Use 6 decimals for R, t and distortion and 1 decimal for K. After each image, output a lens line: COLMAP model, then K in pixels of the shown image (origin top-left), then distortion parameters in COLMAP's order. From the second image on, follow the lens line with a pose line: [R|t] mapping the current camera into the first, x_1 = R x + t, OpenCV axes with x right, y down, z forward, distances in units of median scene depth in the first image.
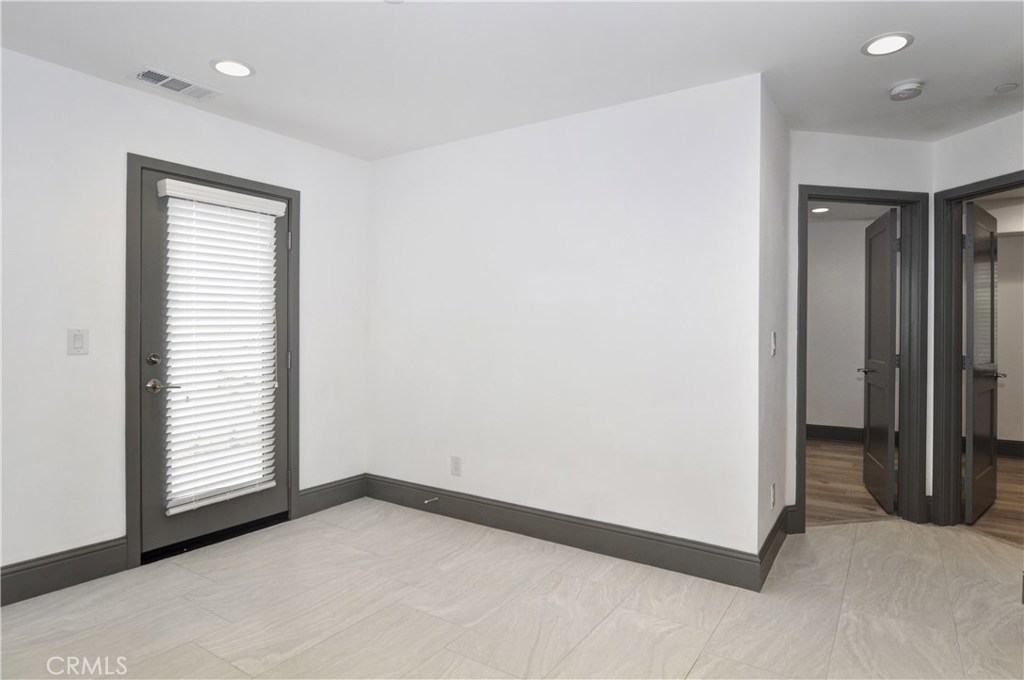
lens RADIAL K [[547.9, 0, 507.9], [0, 547.9, 335.6], [0, 0, 1]] dist [-0.010833, -0.005071]
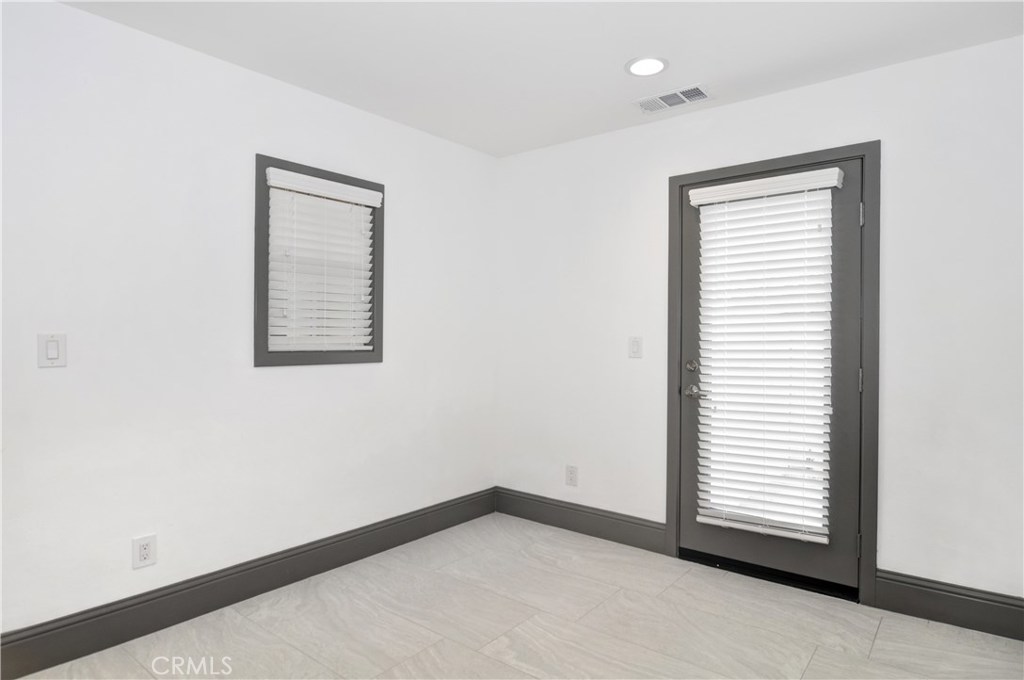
lens RADIAL K [[547.9, 0, 506.4], [0, 547.9, 336.3], [0, 0, 1]] dist [-0.010833, -0.005071]
pose [[-0.024364, -0.000052, -0.999703, 0.407032], [-0.012118, 0.999927, 0.000243, -0.009425], [0.999630, 0.012120, -0.024363, 0.680114]]
